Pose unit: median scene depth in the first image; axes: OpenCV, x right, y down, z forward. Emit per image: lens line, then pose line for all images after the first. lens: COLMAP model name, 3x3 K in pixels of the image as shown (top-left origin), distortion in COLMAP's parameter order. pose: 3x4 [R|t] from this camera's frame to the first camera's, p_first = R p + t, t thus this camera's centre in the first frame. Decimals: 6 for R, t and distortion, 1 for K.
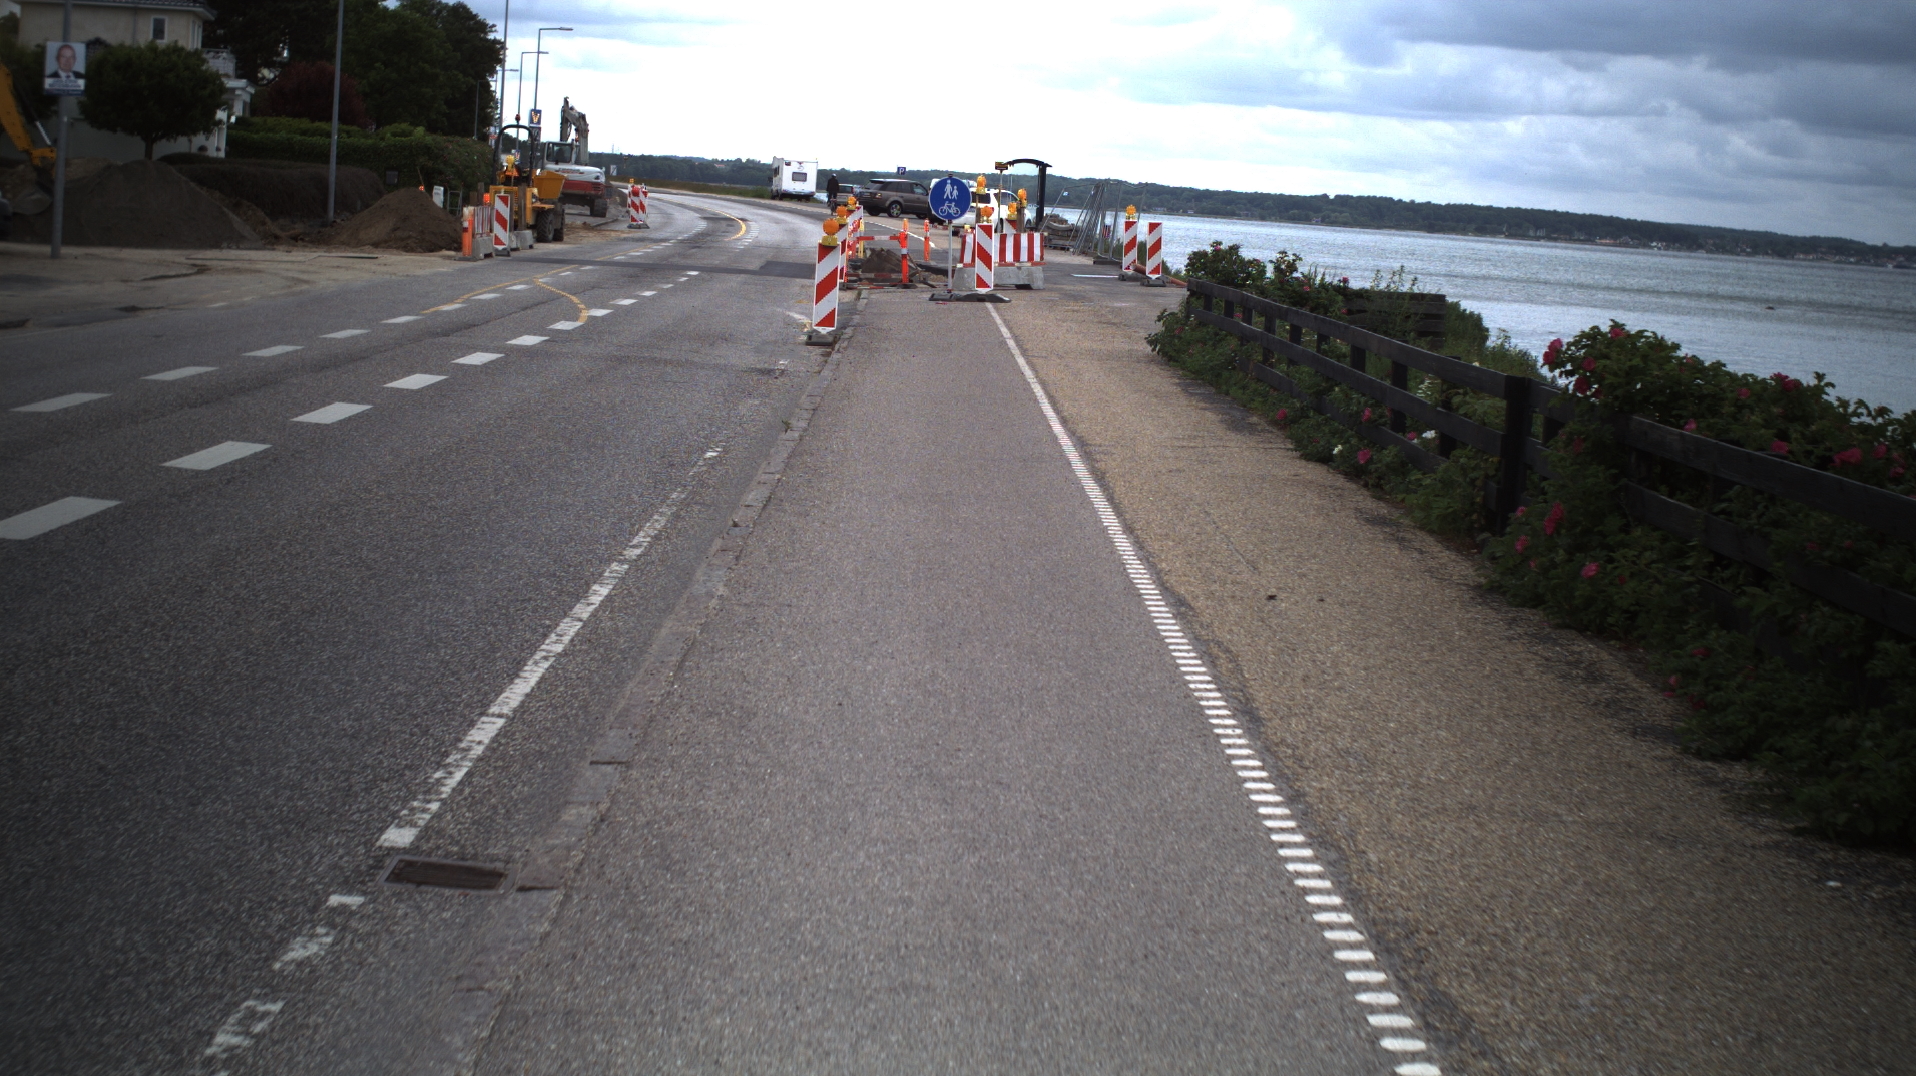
lens RADIAL K [[3336.6, 0, 958.0], [0, 3336.6, 538.0], [0, 0, 1]] dist [-0.173423, 0.150193]
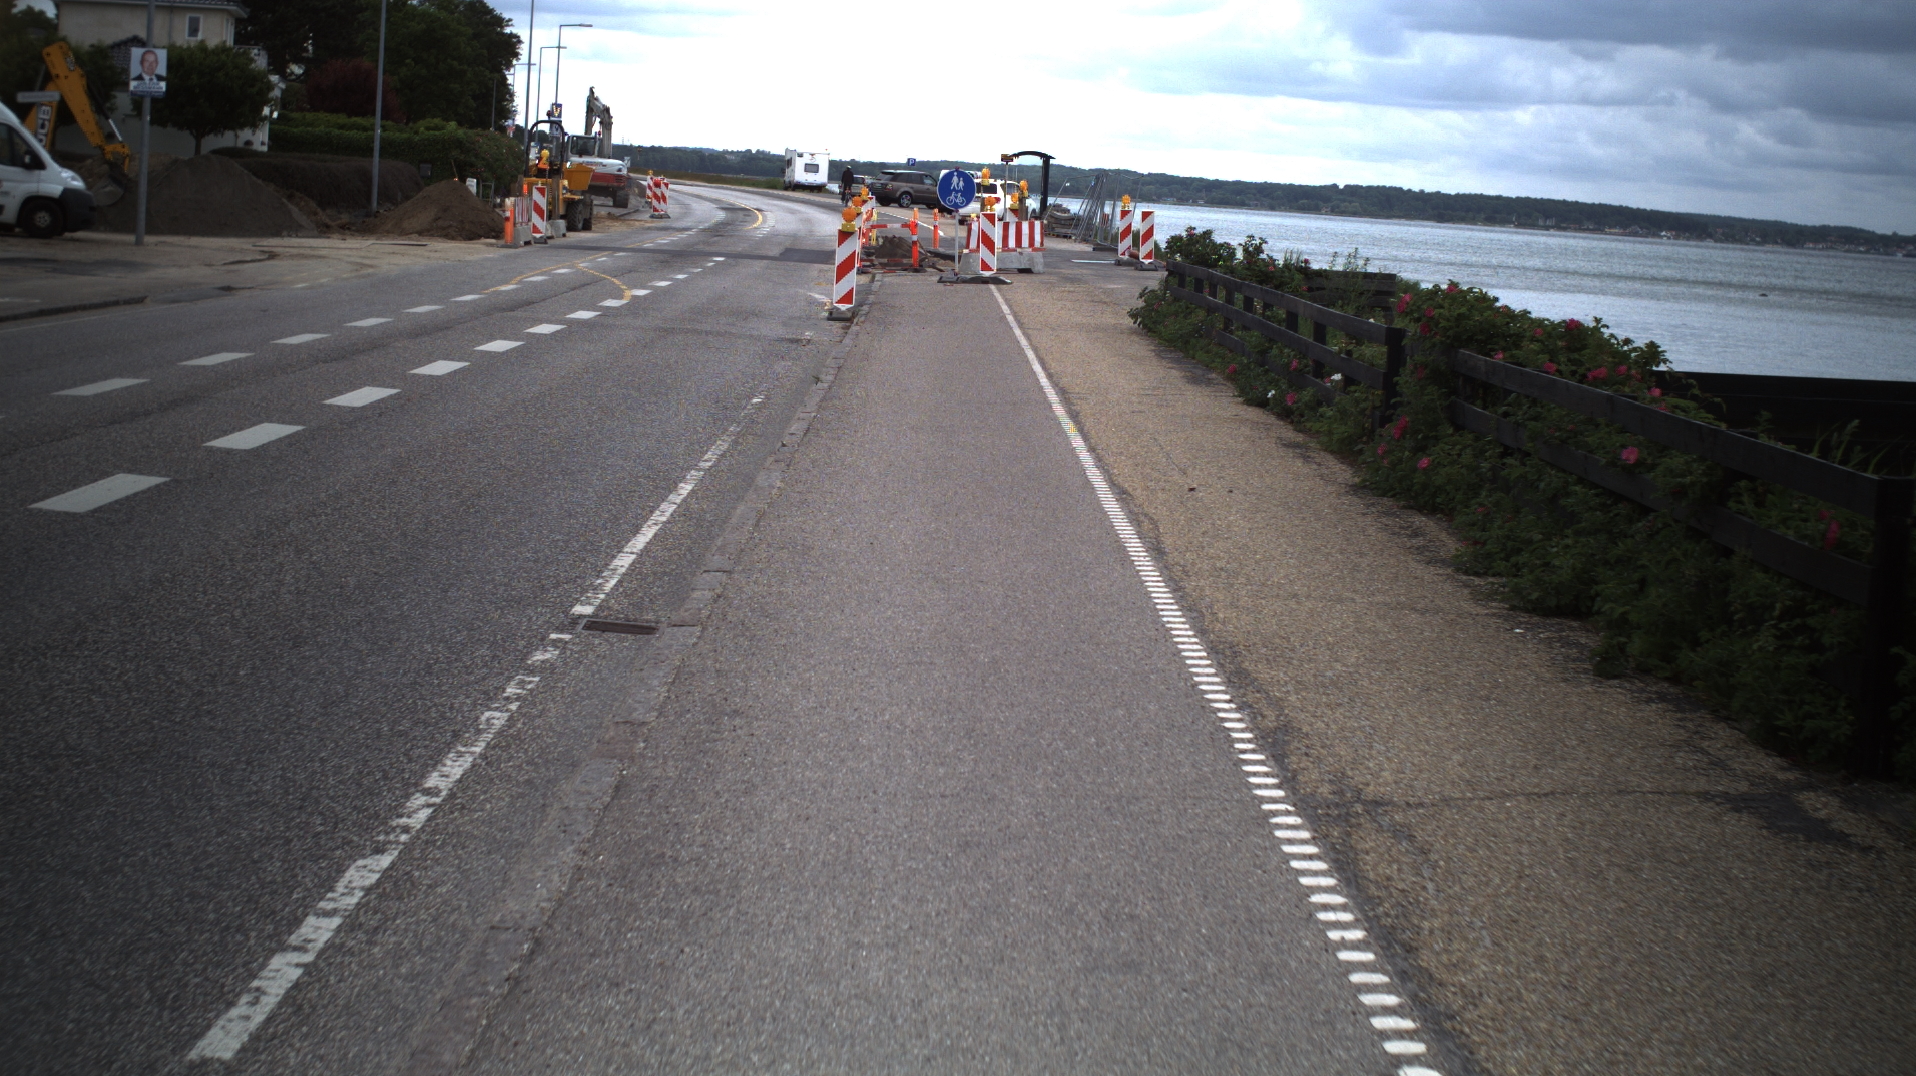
lens RADIAL K [[3365.5, 0, 958.0], [0, 3365.5, 538.0], [0, 0, 1]] dist [-0.155787, -0.003420]
pose [[0.999993, -0.001726, -0.003211, 0.001831], [0.001732, 0.999997, 0.001853, 0.012966], [0.003208, -0.001858, 0.999993, -0.127323]]
